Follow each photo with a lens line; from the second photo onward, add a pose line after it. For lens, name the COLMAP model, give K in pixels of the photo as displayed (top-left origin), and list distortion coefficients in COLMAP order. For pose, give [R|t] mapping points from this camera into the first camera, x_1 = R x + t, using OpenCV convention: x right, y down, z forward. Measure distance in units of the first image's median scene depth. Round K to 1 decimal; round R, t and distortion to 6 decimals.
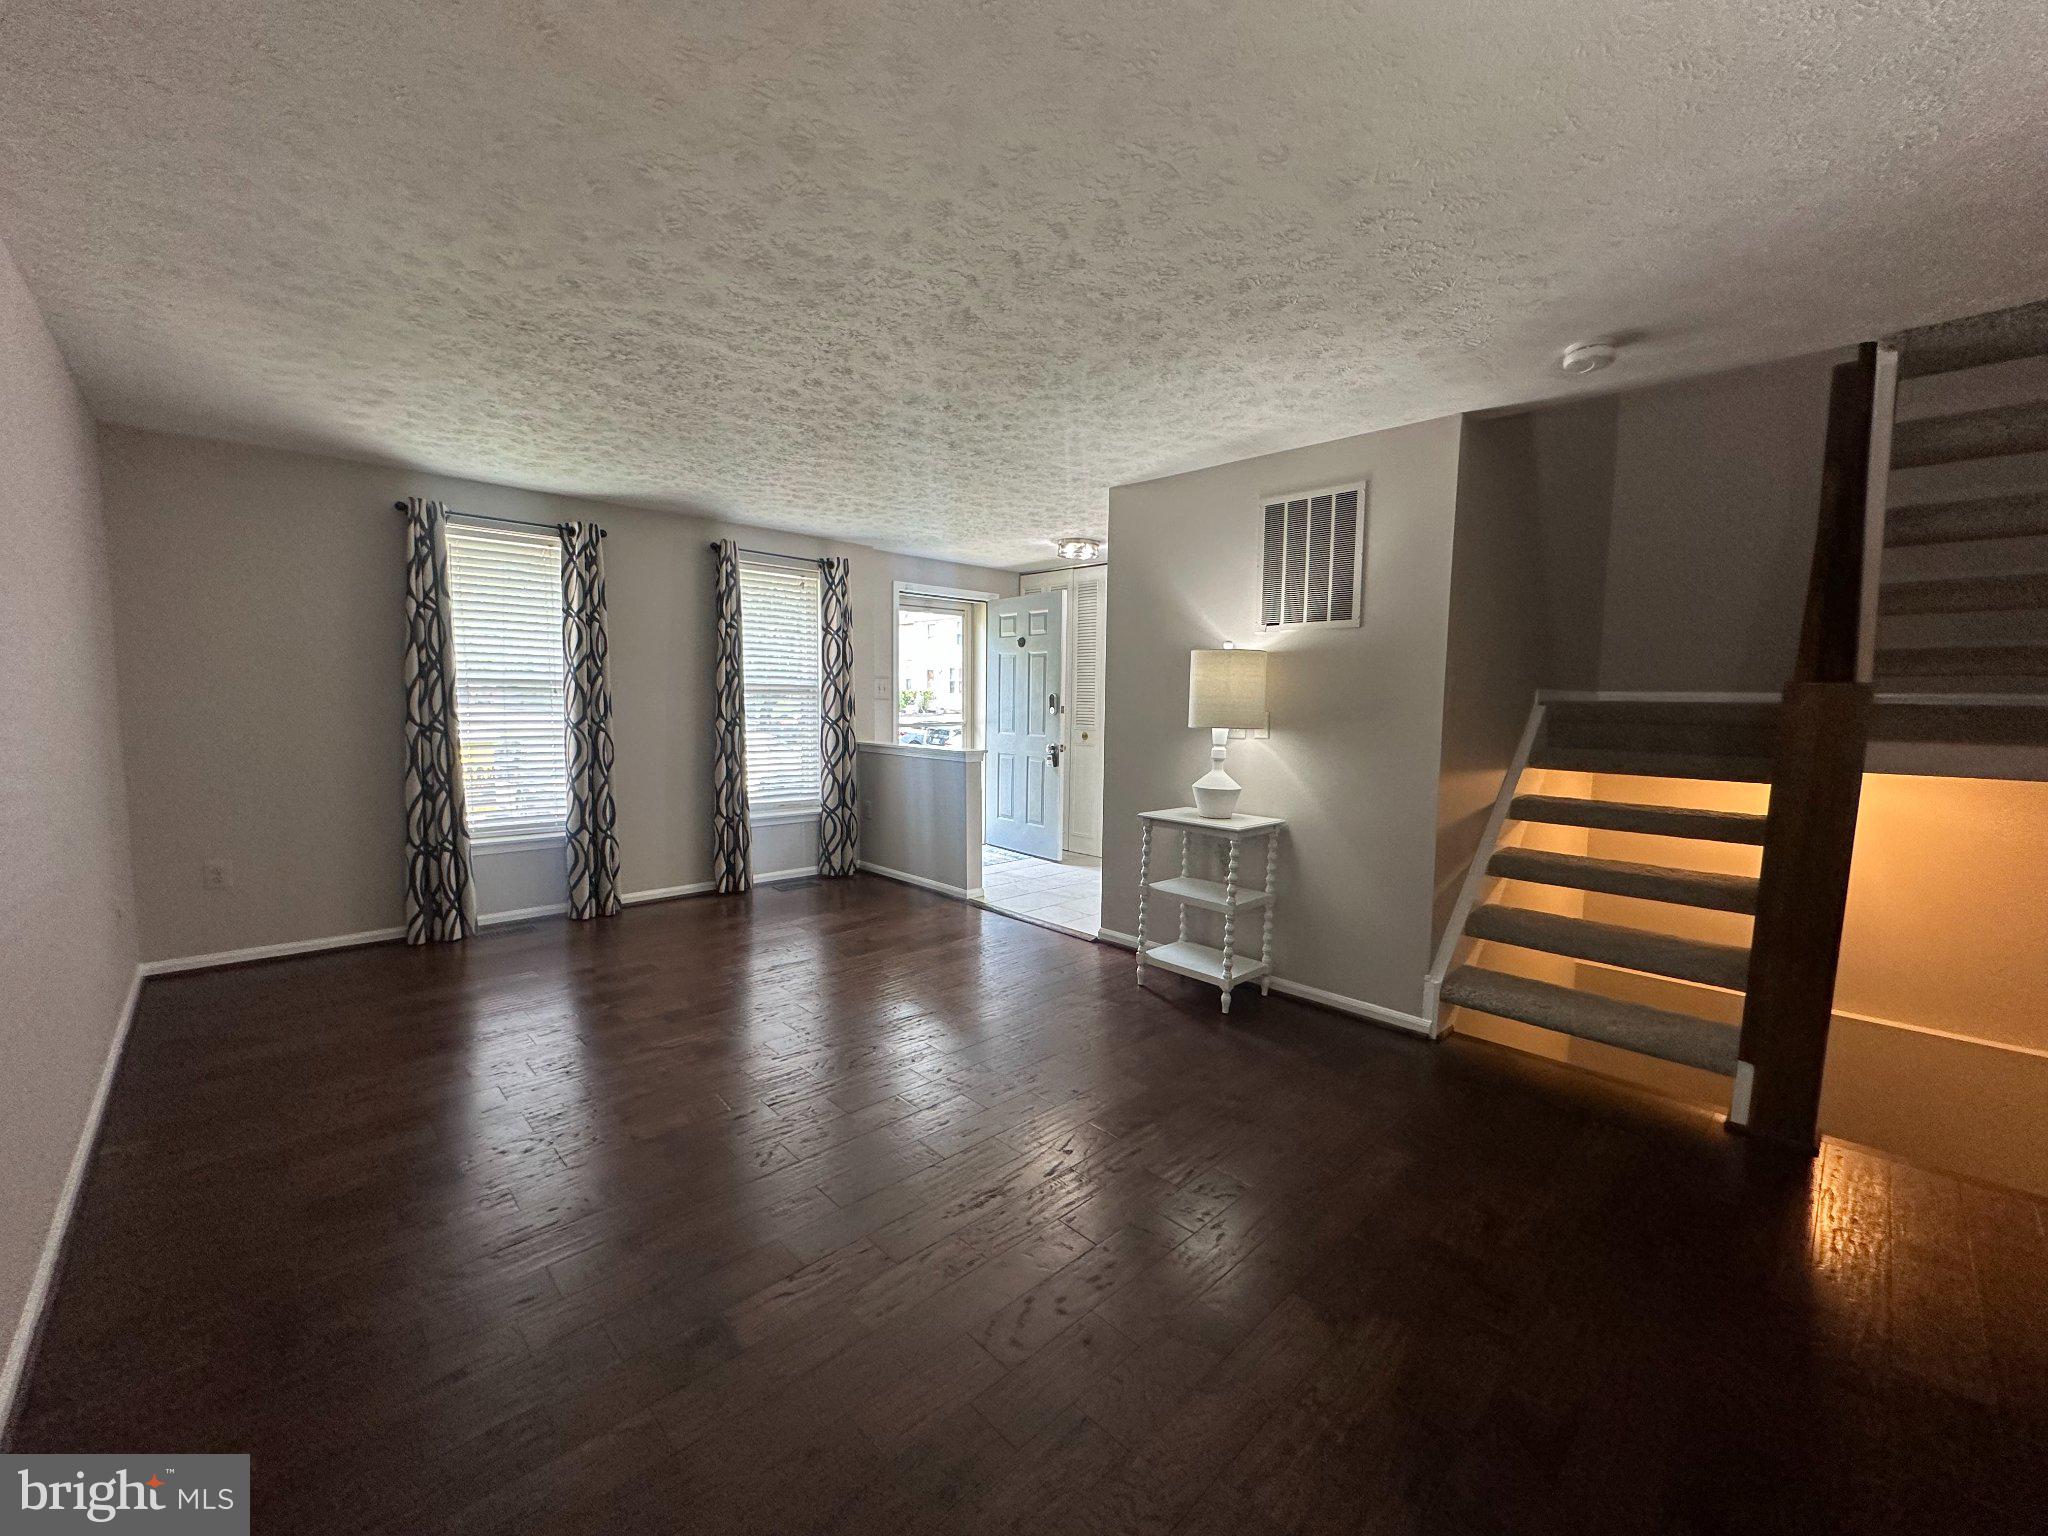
lens RADIAL K [[820.0, 0, 1020.0], [0, 820.0, 773.1], [0, 0, 1]] dist [0.002669, 0.000225]
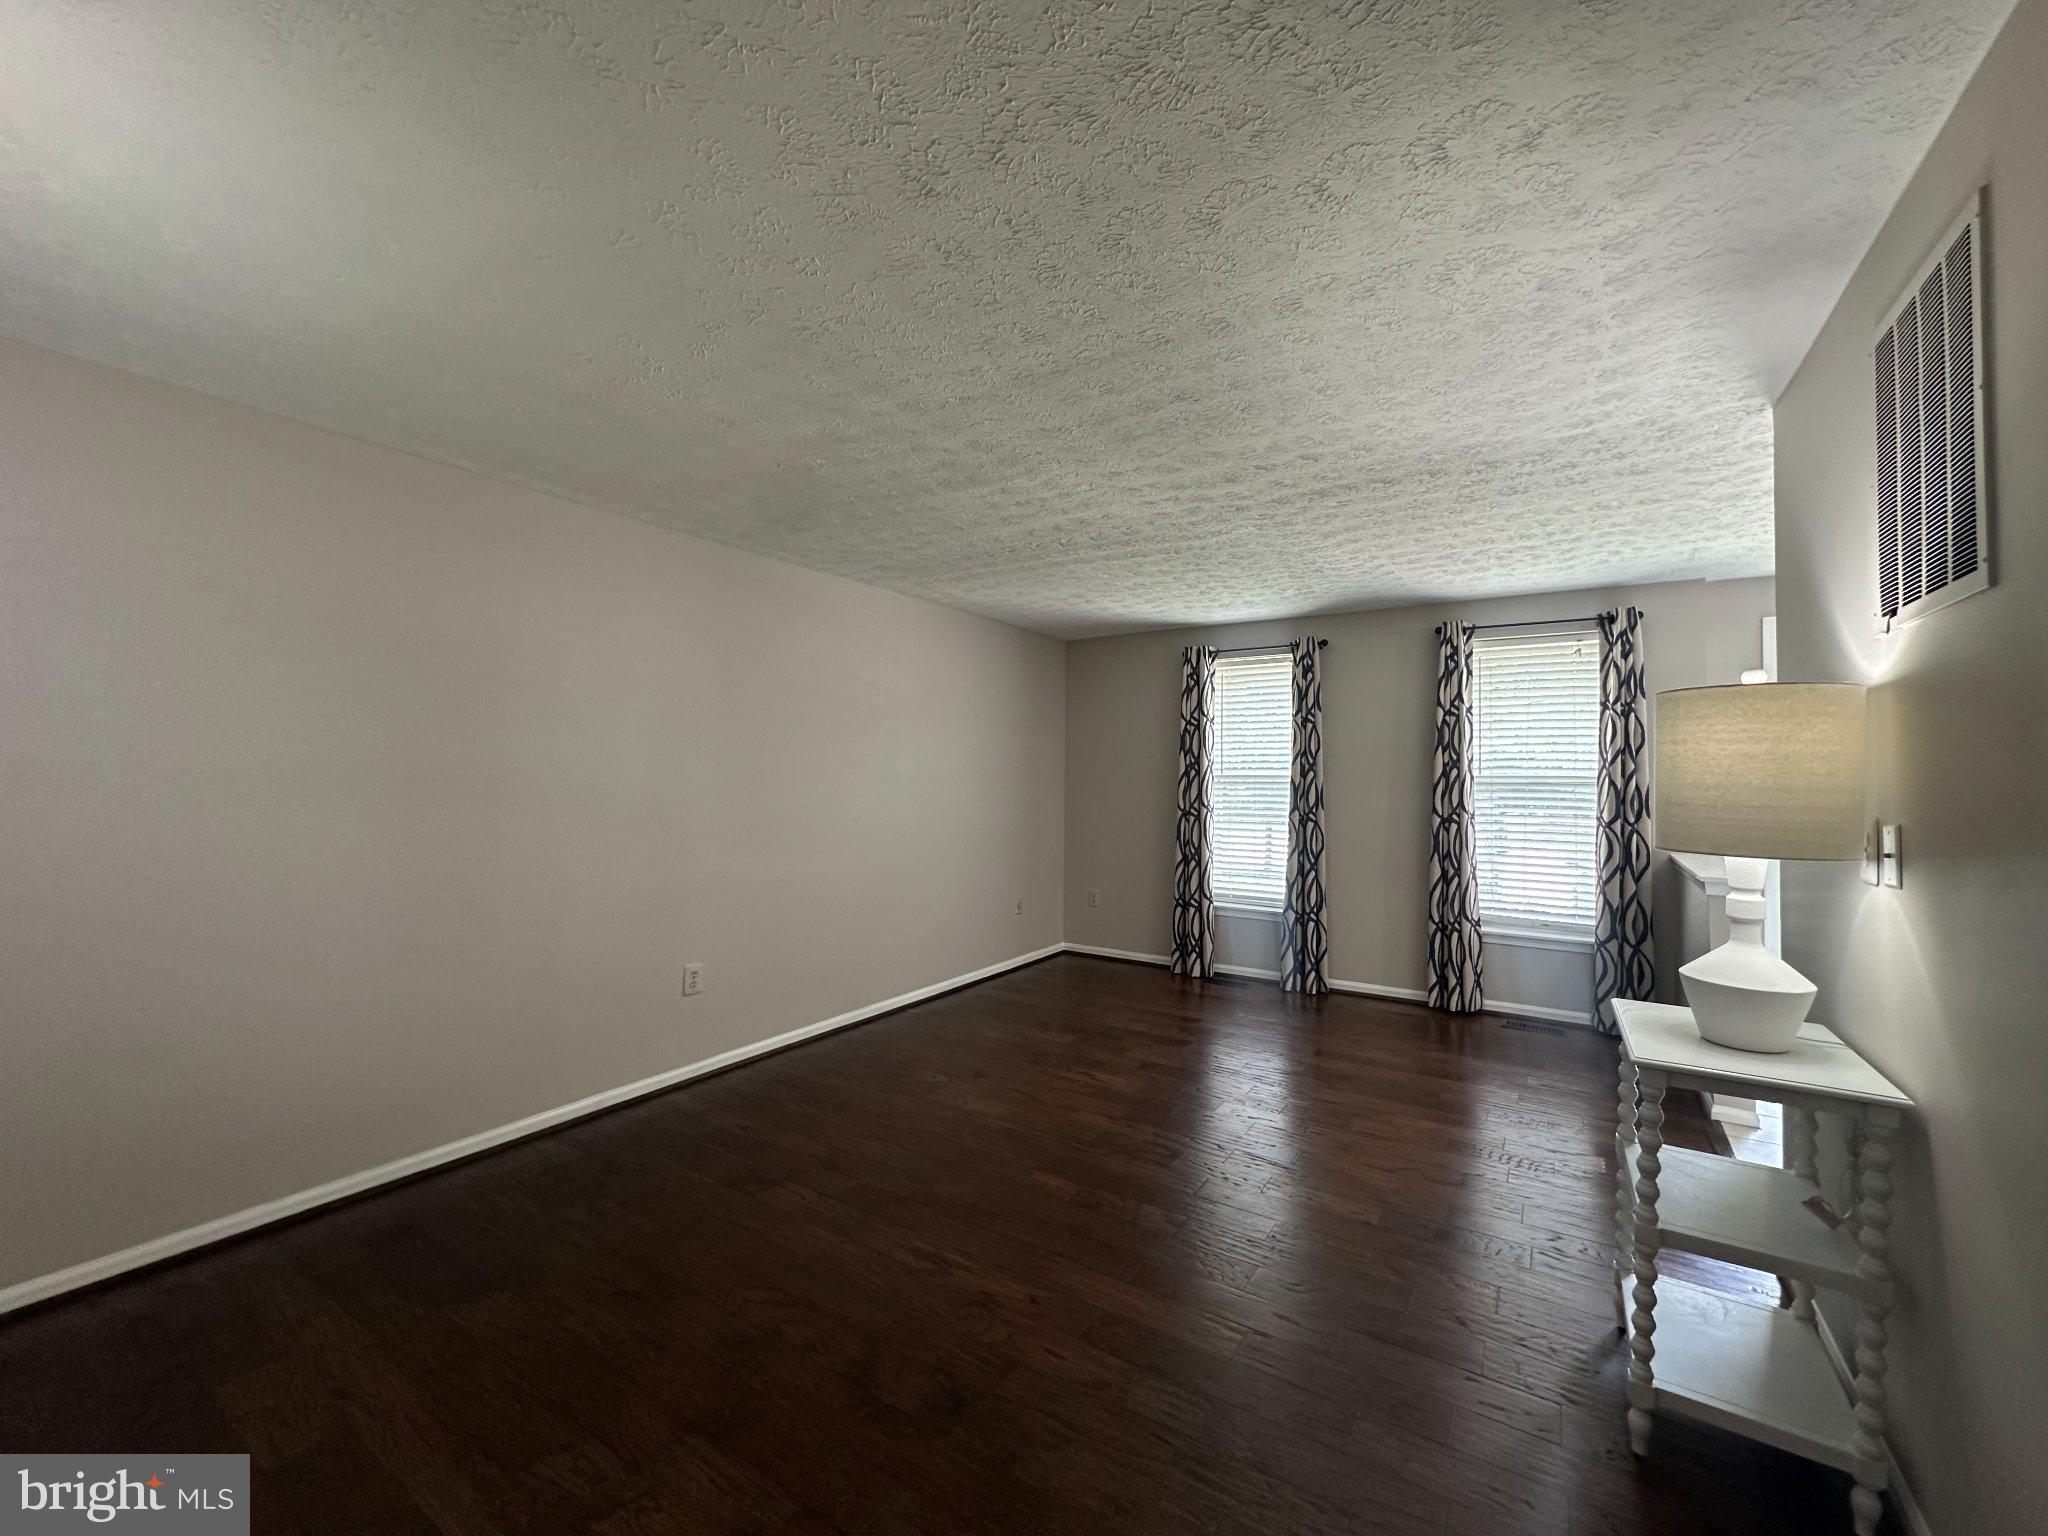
lens RADIAL K [[820.0, 0, 1073.6], [0, 820.0, 750.5], [0, 0, 1]] dist [0.002669, 0.000225]
pose [[0.266172, -0.045561, -0.962848, 0.376229], [-0.096780, 0.992572, -0.073721, -0.026402], [0.959055, 0.112807, 0.259785, 0.321433]]
